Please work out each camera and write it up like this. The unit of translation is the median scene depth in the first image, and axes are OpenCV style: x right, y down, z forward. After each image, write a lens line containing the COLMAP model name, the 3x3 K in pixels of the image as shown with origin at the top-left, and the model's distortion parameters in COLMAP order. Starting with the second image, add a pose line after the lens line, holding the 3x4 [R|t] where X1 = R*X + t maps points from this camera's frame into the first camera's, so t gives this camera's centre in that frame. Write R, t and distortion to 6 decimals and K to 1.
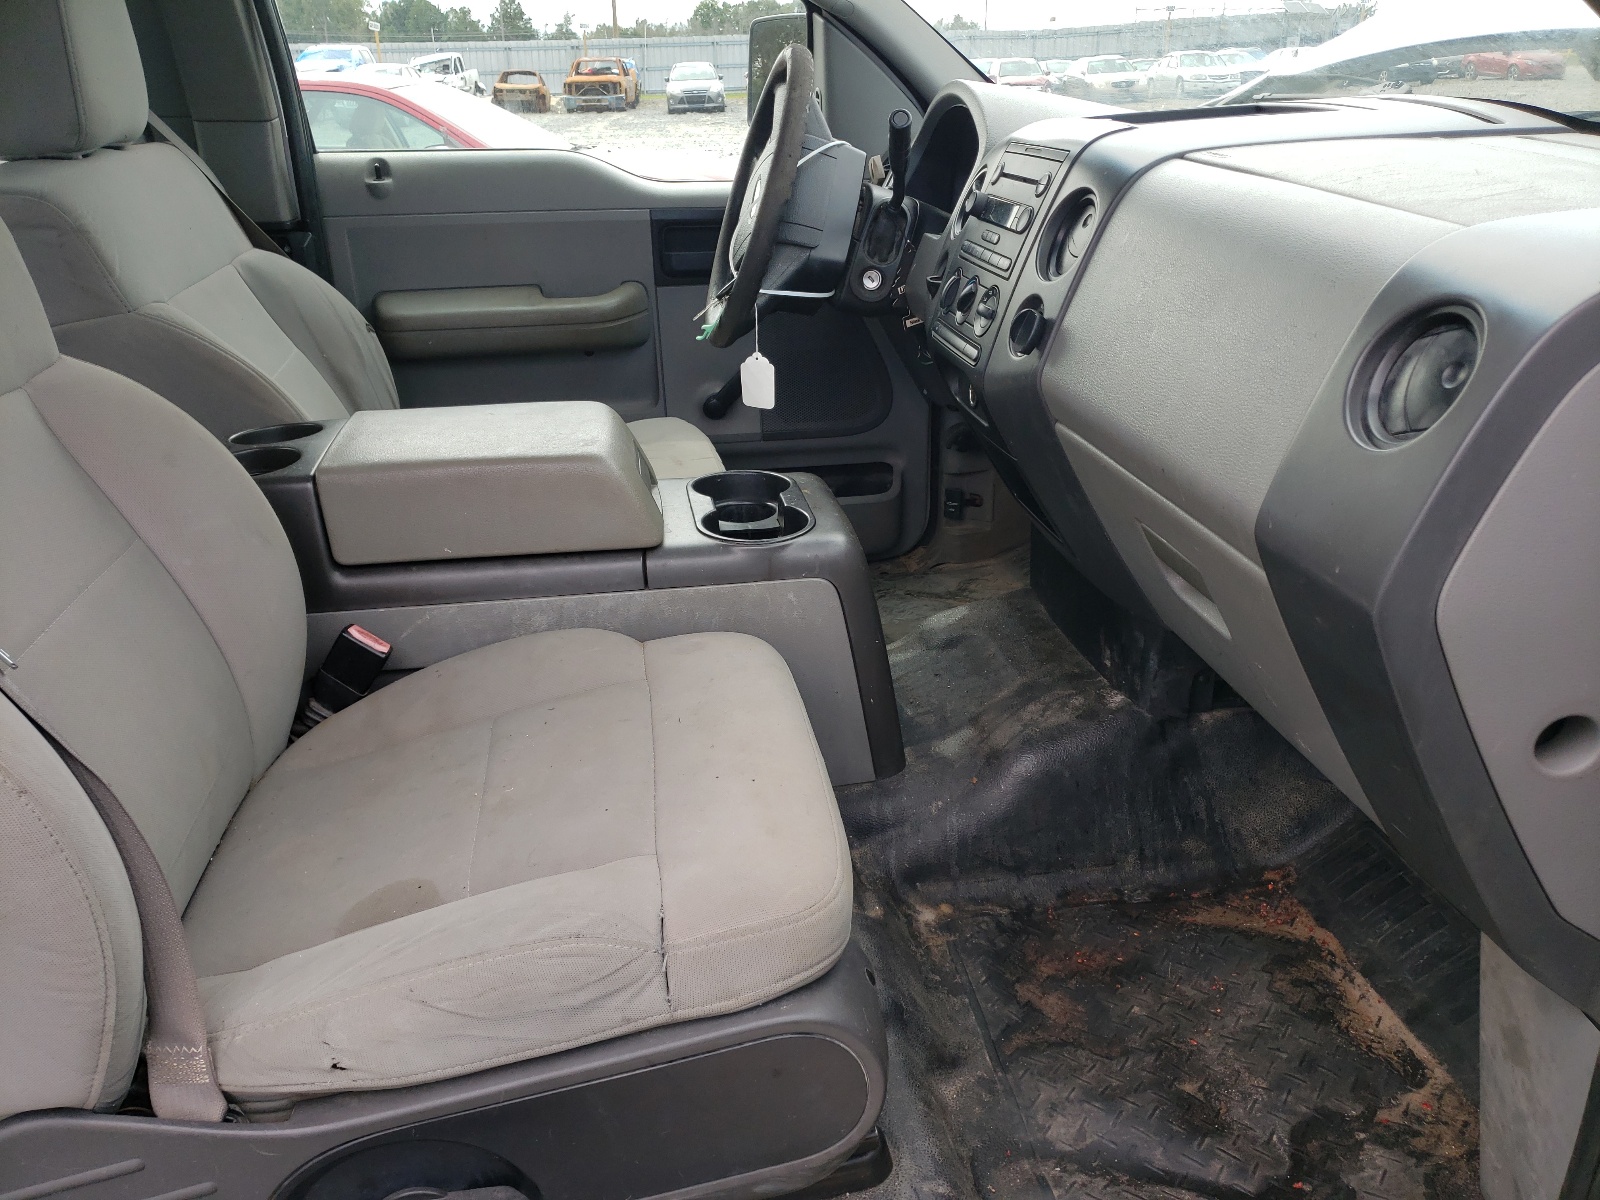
lens RADIAL K [[1257.6, 0, 804.1], [0, 1257.6, 619.7], [0, 0, 1]] dist [0.084656, -0.100124]
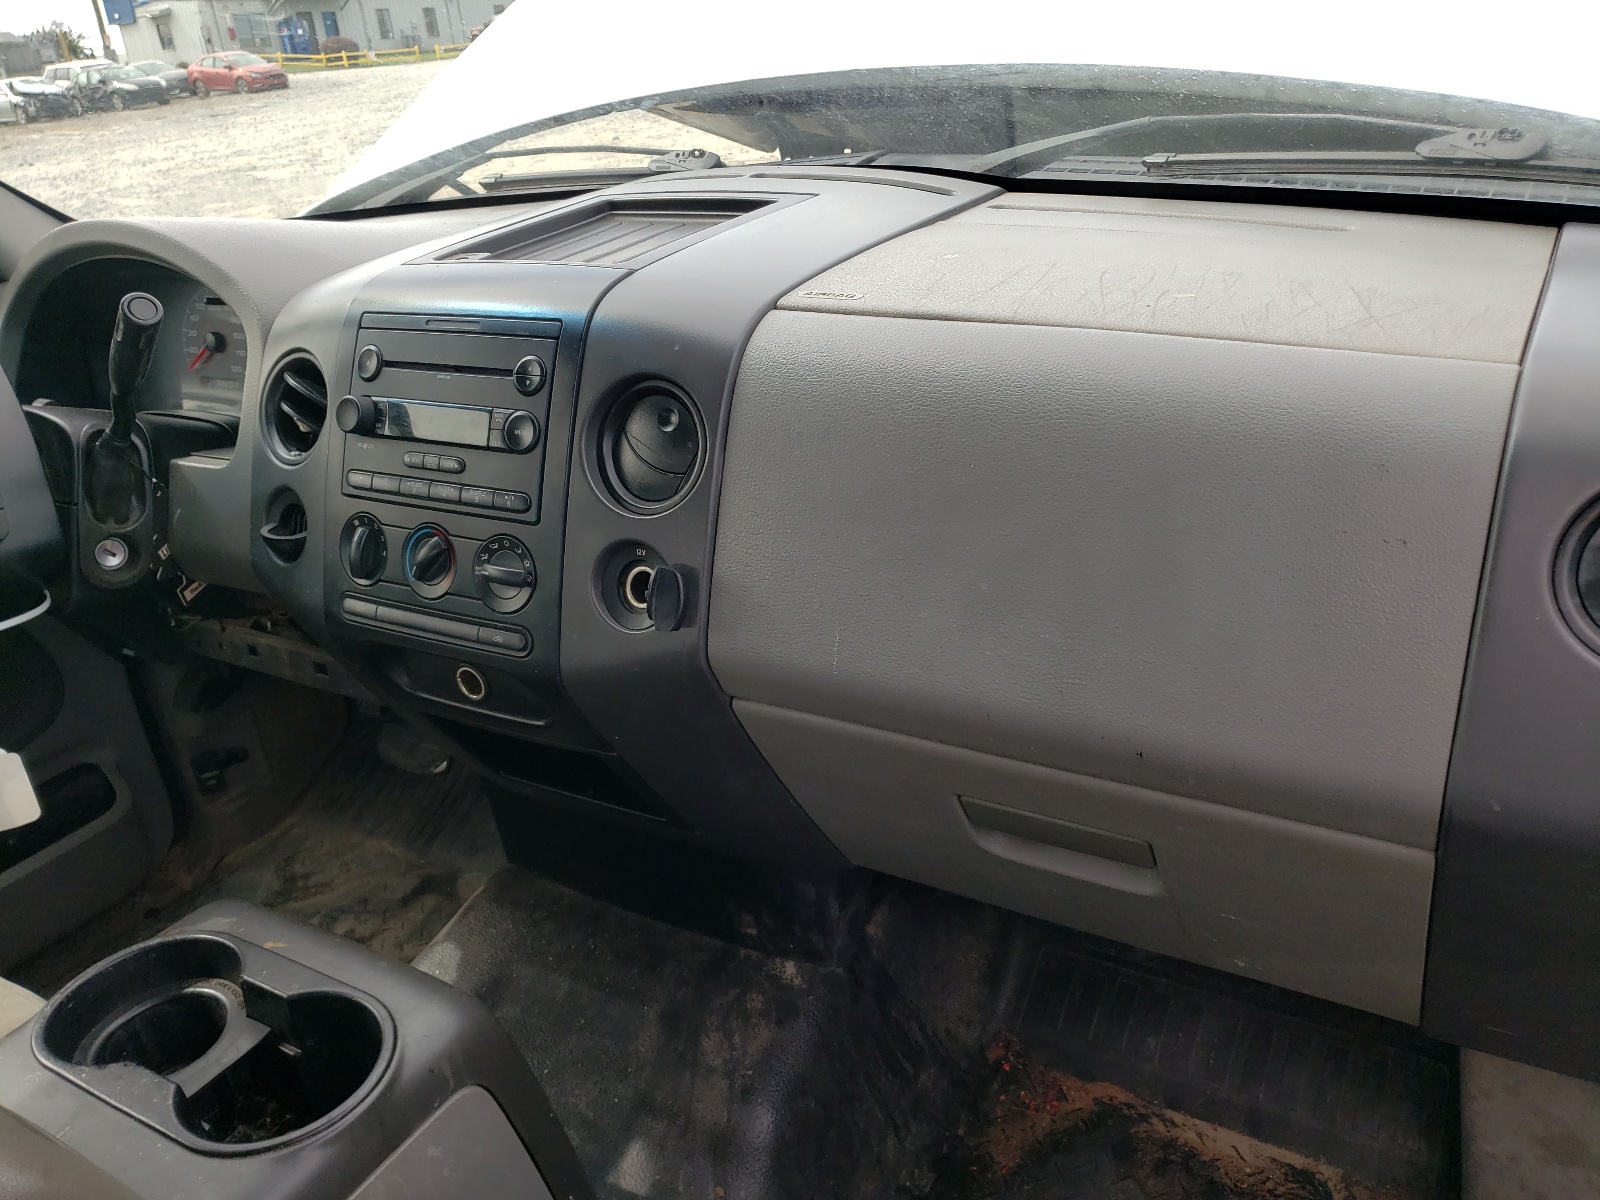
lens RADIAL K [[1286.2, 0, 800.0], [0, 1286.2, 600.0], [0, 0, 1]] dist [0.002256, 0.013934]
pose [[0.644198, -0.365496, 0.671879, -0.194330], [0.383940, 0.914270, 0.129232, -0.246938], [-0.661512, 0.174710, 0.729300, 0.407970]]
